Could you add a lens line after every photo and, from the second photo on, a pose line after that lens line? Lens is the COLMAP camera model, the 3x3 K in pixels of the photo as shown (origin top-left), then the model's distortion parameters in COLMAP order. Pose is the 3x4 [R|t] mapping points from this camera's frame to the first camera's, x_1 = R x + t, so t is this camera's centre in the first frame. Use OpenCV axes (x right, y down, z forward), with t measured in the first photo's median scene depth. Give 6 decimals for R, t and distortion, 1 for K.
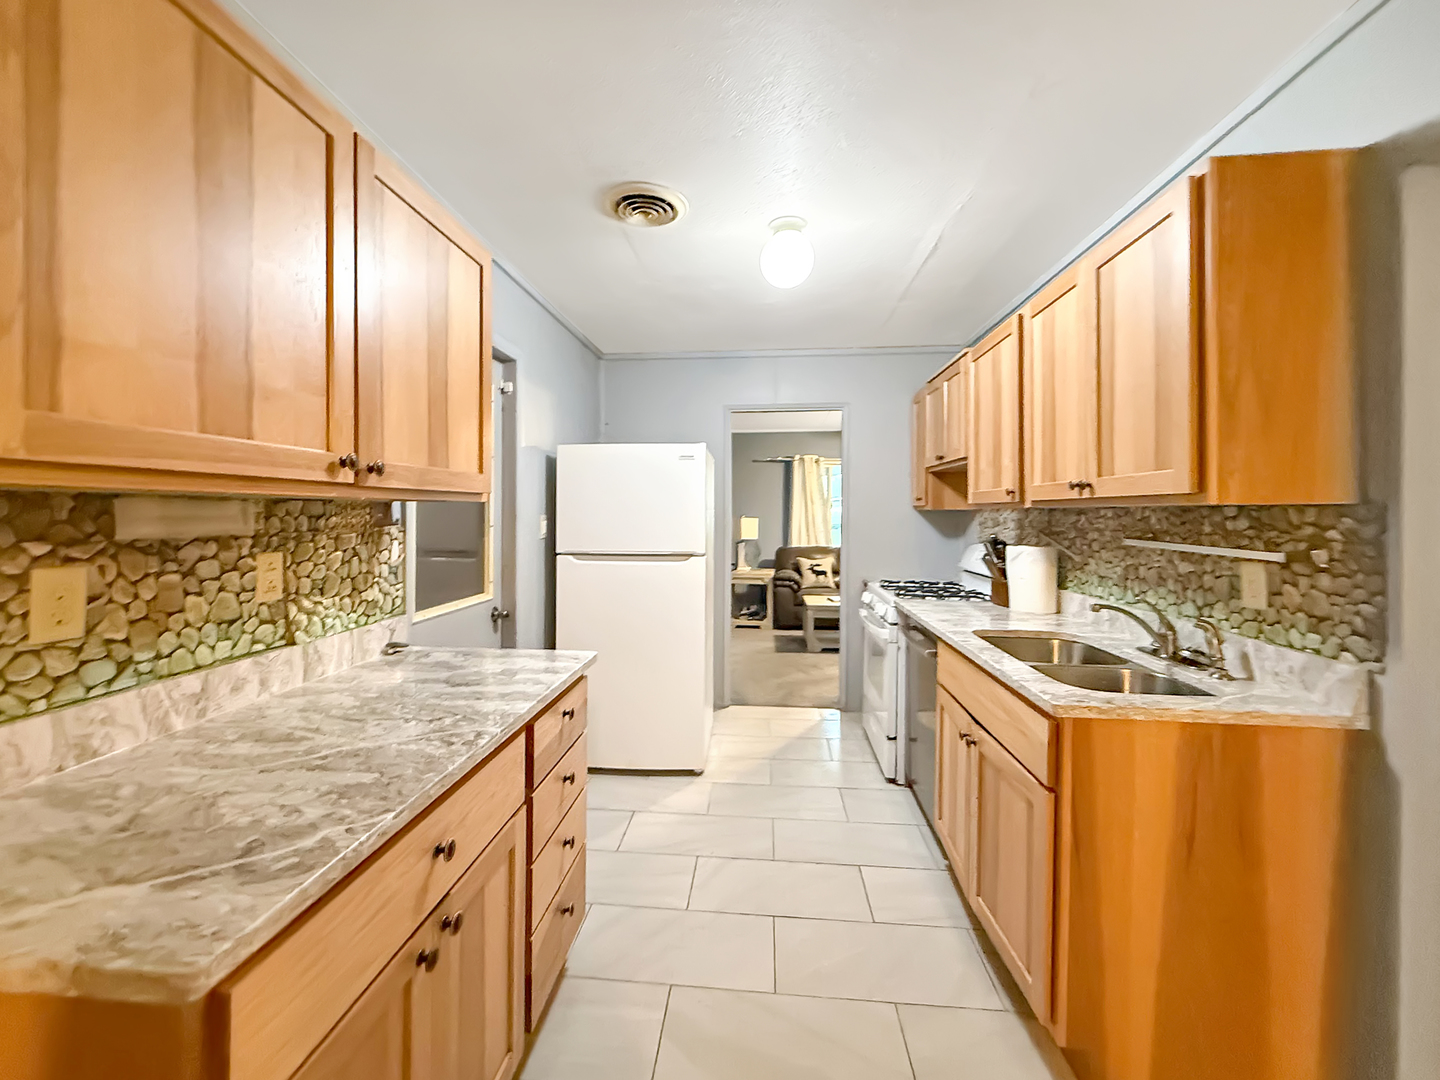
lens RADIAL K [[582.5, 0, 702.0], [0, 582.5, 517.2], [0, 0, 1]] dist [0.000556, -0.000894]
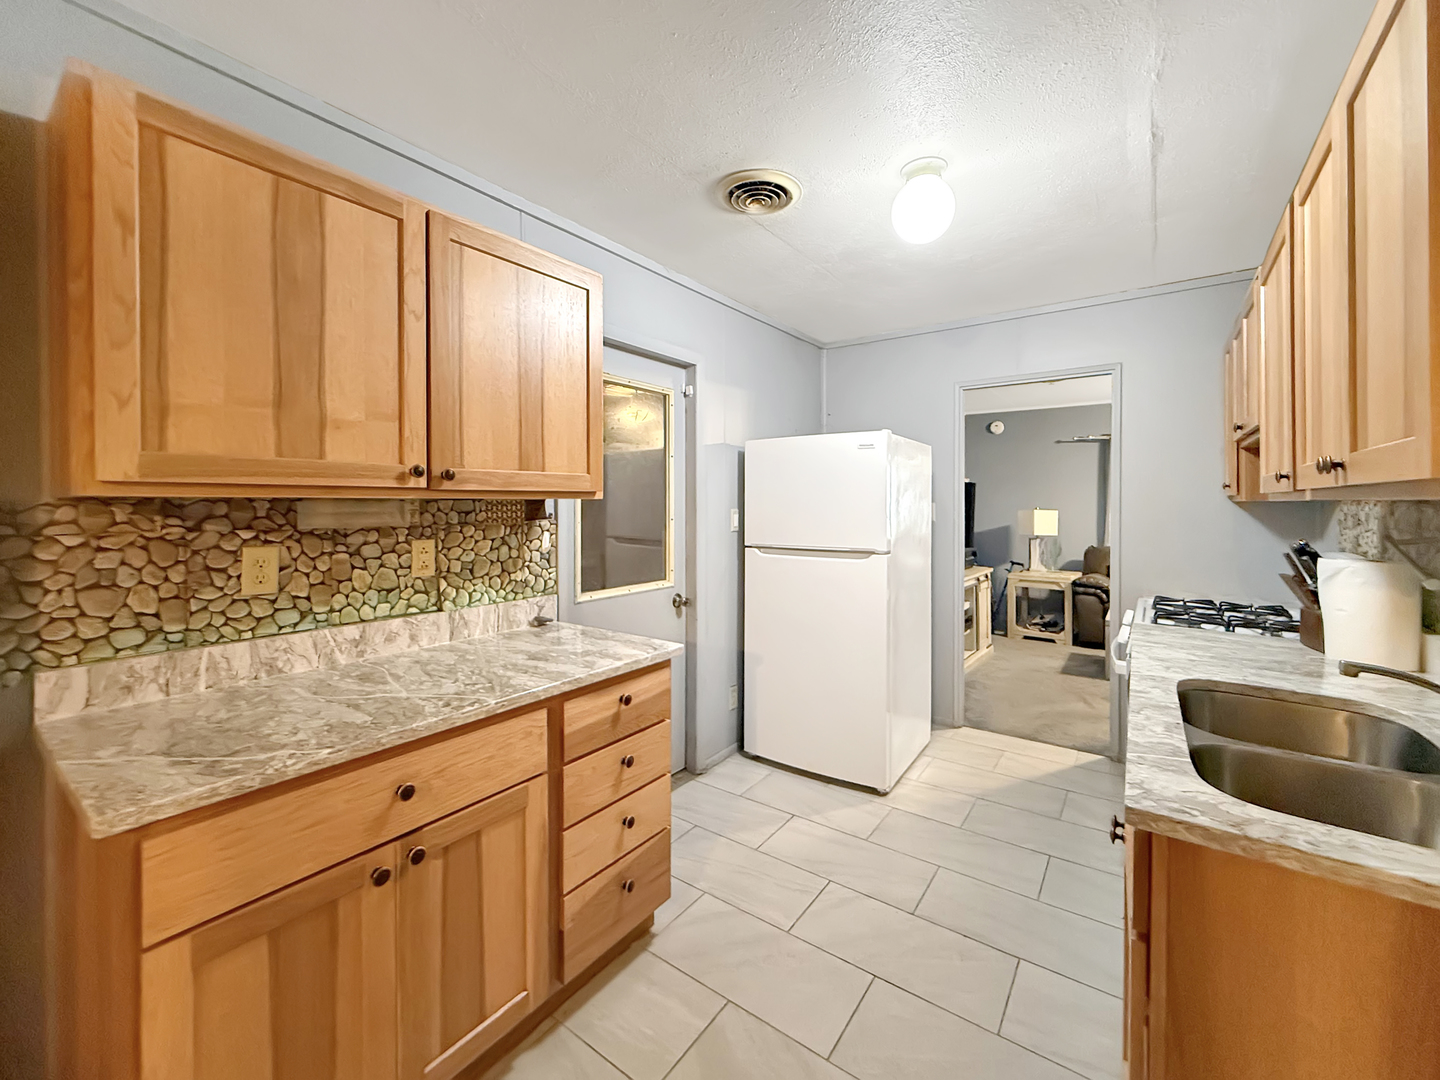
lens RADIAL K [[582.5, 0, 724.8], [0, 582.5, 504.9], [0, 0, 1]] dist [0.000556, -0.000894]
pose [[0.866462, -0.001505, -0.499241, 0.340595], [-0.000519, 0.999992, -0.003916, -0.009034], [0.499243, 0.003652, 0.866454, 0.129514]]
